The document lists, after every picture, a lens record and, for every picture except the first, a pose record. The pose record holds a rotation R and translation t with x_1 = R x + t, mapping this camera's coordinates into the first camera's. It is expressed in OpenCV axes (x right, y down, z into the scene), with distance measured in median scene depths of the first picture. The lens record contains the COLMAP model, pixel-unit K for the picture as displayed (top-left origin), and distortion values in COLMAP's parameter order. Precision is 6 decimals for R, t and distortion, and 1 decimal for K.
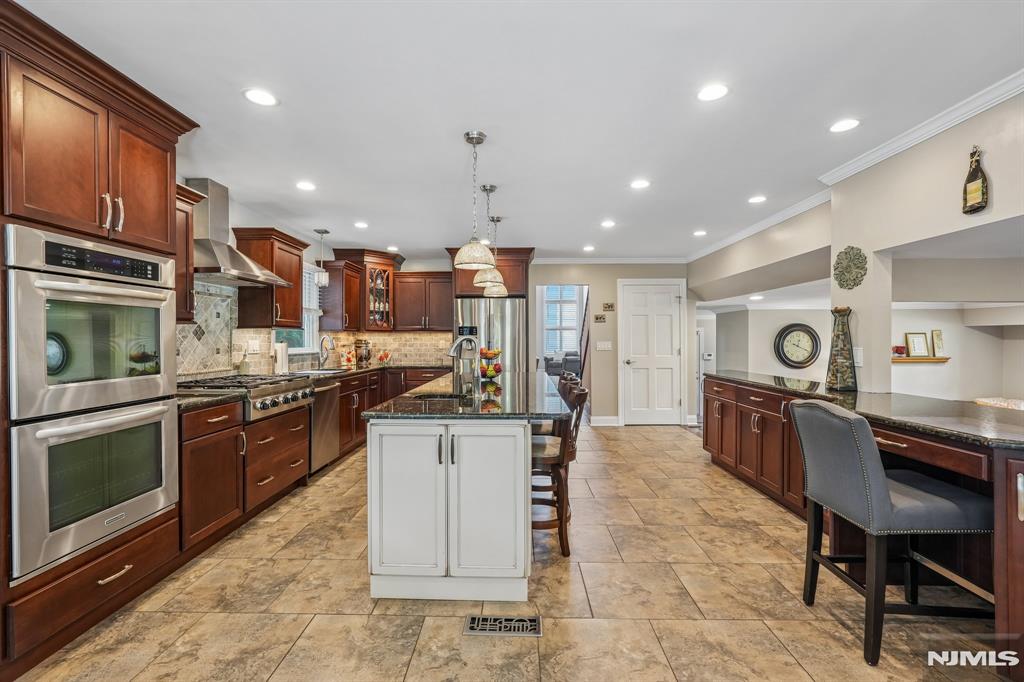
lens RADIAL K [[452.0, 0, 510.3], [0, 452.0, 341.0], [0, 0, 1]] dist [-0.001171, 0.003756]
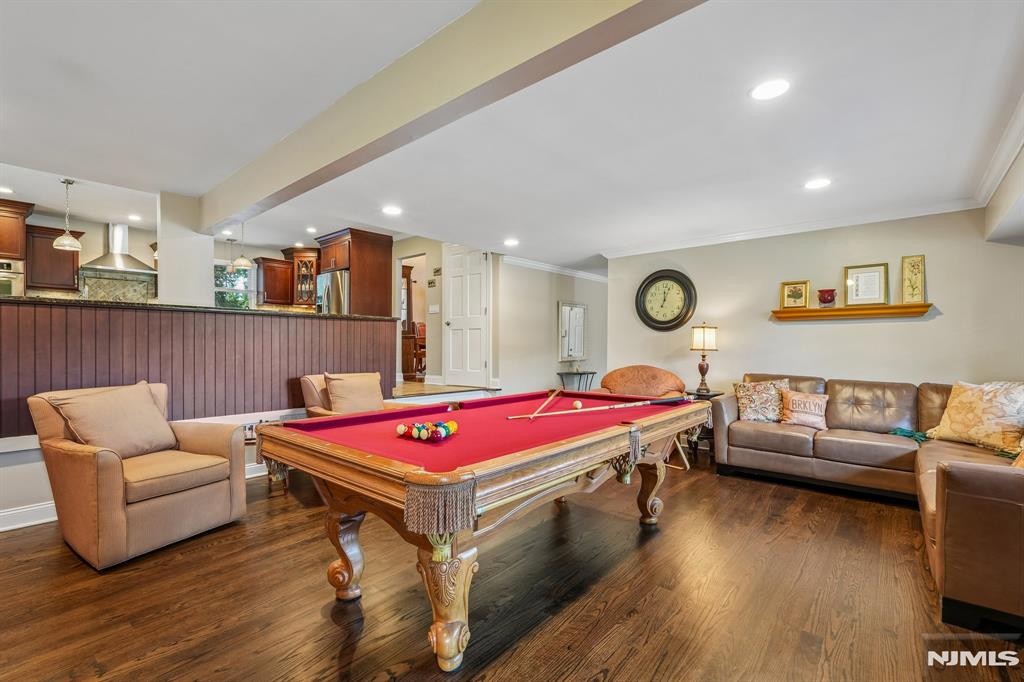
lens RADIAL K [[452.0, 0, 486.5], [0, 452.0, 343.0], [0, 0, 1]] dist [-0.001171, 0.003756]
pose [[0.758555, 0.002081, -0.651606, 2.309233], [-0.004082, 0.999990, -0.001558, 0.214260], [0.651596, 0.003842, 0.758556, 0.646031]]
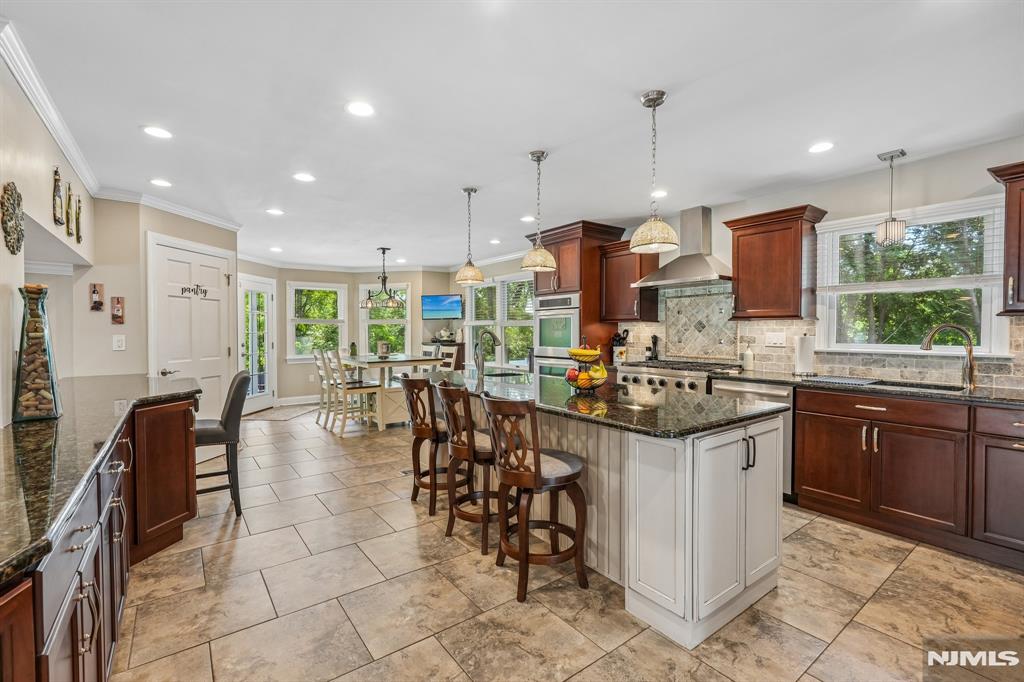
lens RADIAL K [[452.0, 0, 511.5], [0, 452.0, 337.1], [0, 0, 1]] dist [-0.001171, 0.003756]
pose [[-0.782922, 0.013941, -0.621963, 0.651377], [0.002033, 0.999801, 0.019851, -0.017009], [0.622116, 0.014278, -0.782795, 2.024216]]
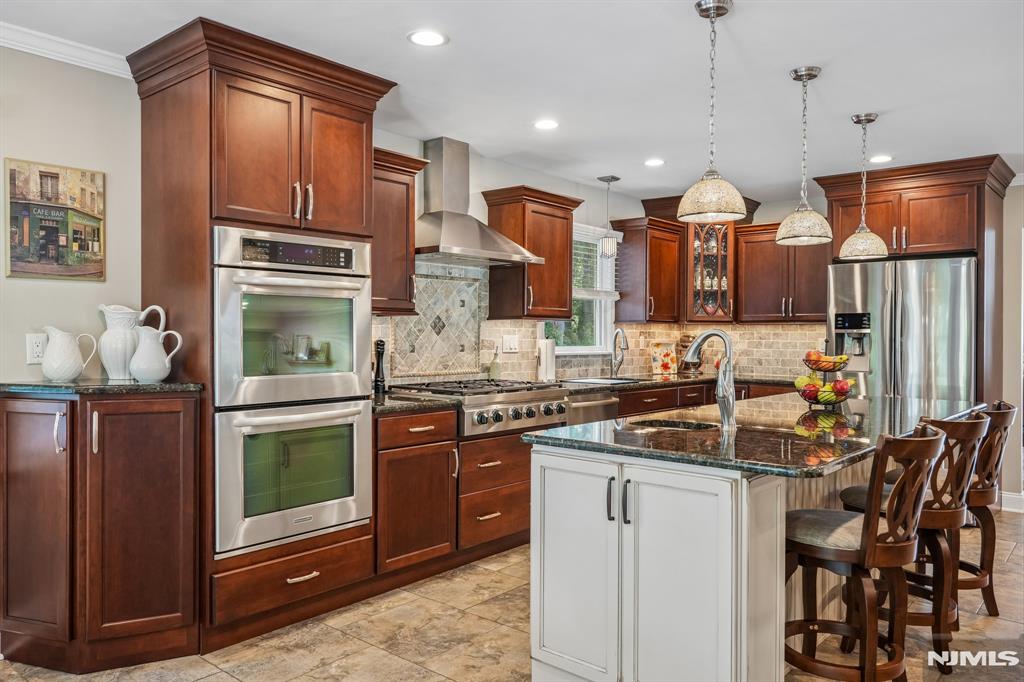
lens RADIAL K [[745.0, 0, 510.0], [0, 745.0, 340.2], [0, 0, 1]] dist [0.013739, -0.004439]
pose [[0.774680, 0.011600, -0.632247, 0.329282], [-0.009912, 0.999932, 0.006201, -0.001212], [0.632276, 0.001463, 0.774742, 0.035234]]
